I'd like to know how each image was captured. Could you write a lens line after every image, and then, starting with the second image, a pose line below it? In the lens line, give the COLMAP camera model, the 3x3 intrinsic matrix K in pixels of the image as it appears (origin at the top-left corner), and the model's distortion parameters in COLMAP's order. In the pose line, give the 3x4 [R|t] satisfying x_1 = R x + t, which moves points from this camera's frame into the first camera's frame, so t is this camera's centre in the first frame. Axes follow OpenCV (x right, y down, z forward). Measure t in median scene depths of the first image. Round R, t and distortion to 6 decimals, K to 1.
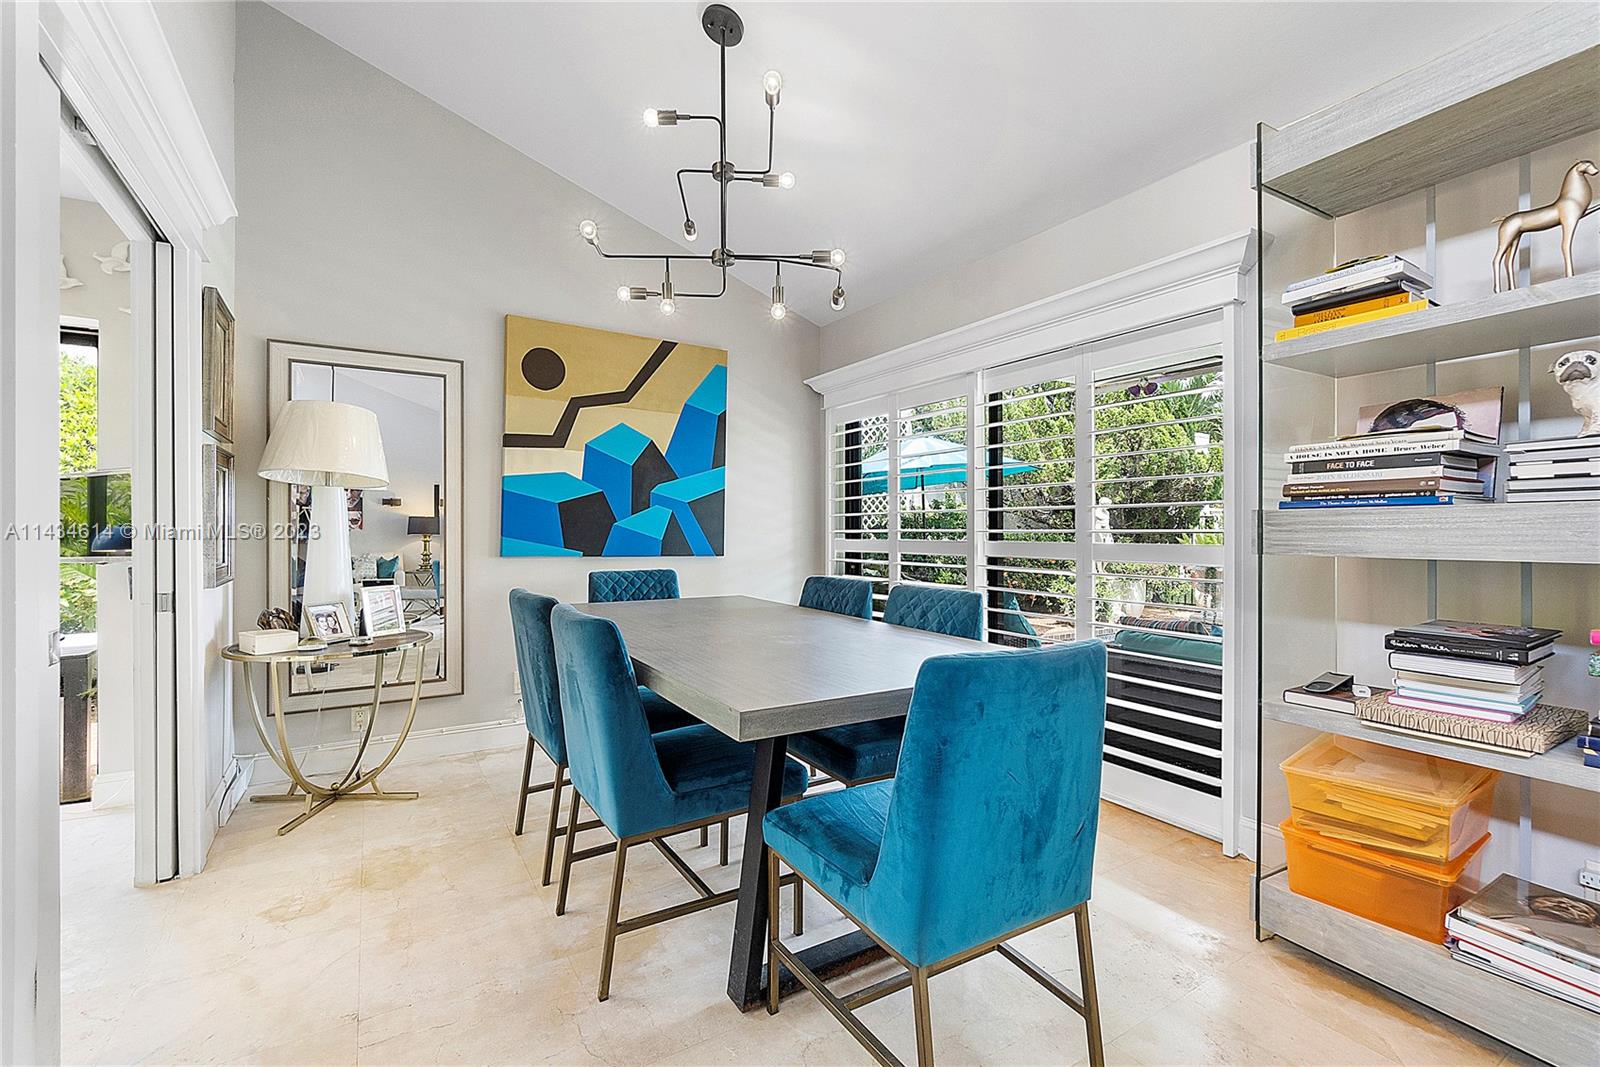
lens RADIAL K [[692.3, 0, 791.7], [0, 692.3, 530.5], [0, 0, 1]] dist [-0.003236, 0.001007]
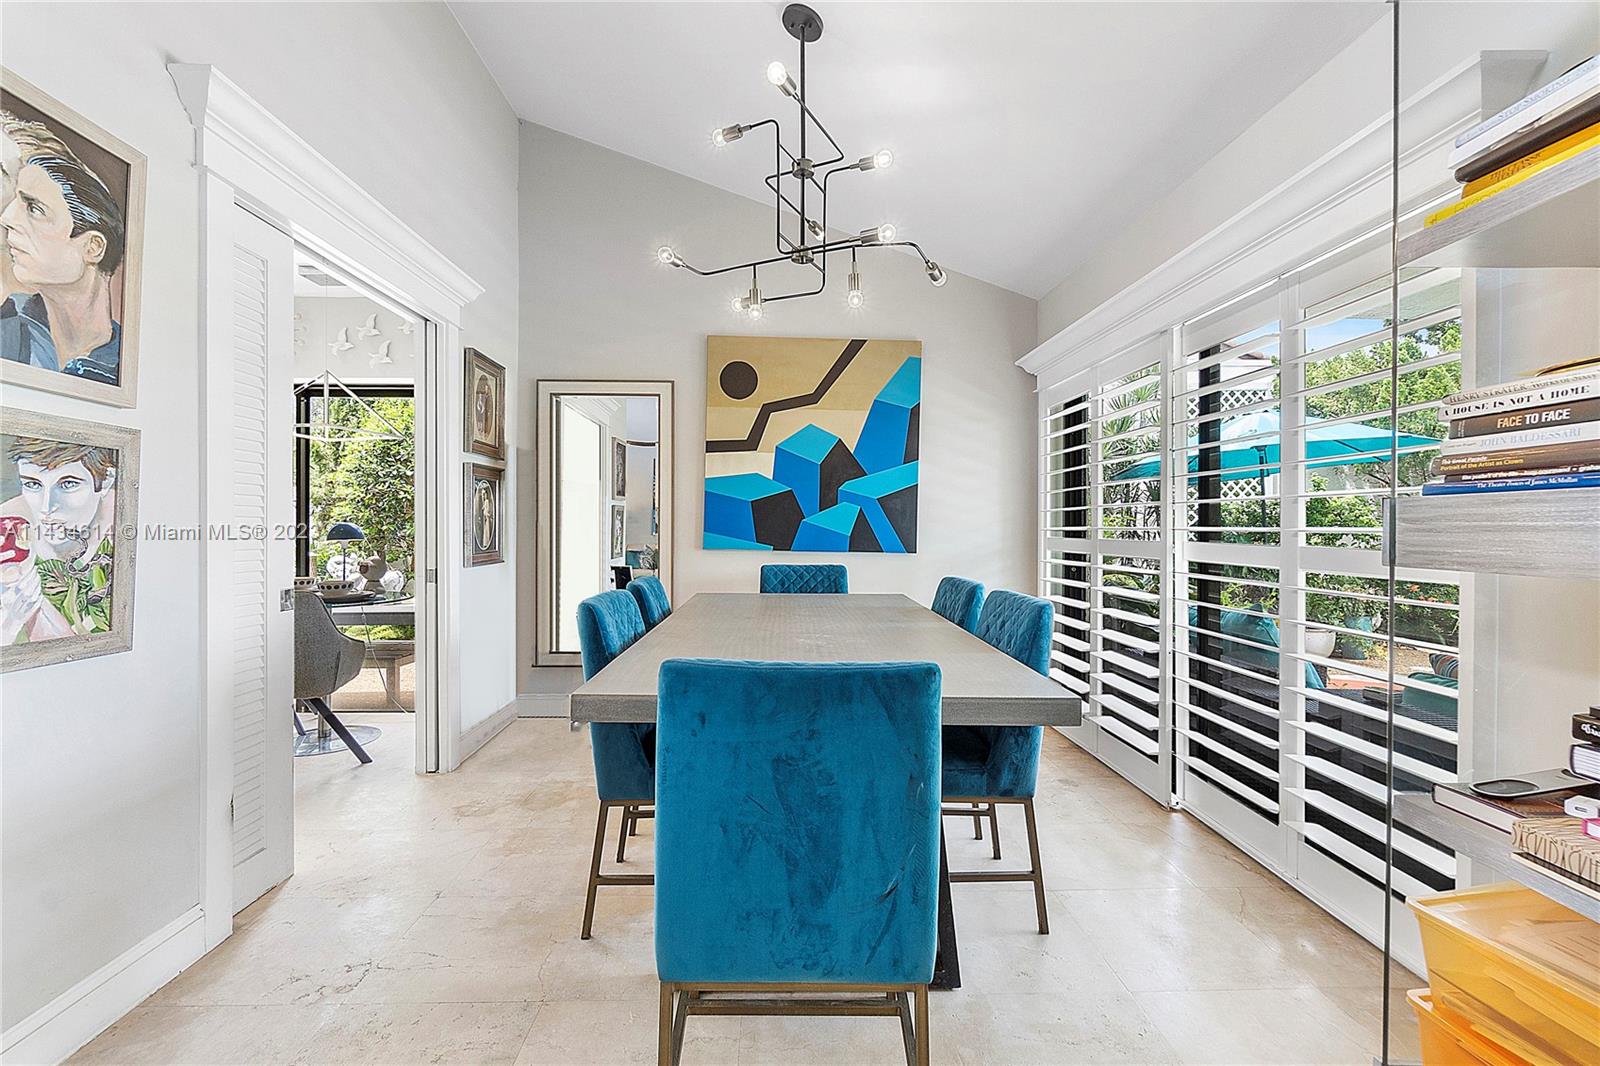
lens RADIAL K [[692.3, 0, 791.6], [0, 692.3, 529.5], [0, 0, 1]] dist [-0.003236, 0.001007]
pose [[0.867405, 0.005592, -0.497572, 0.272462], [-0.003895, 0.999983, 0.004448, -0.000312], [0.497588, -0.001920, 0.867411, 0.085574]]
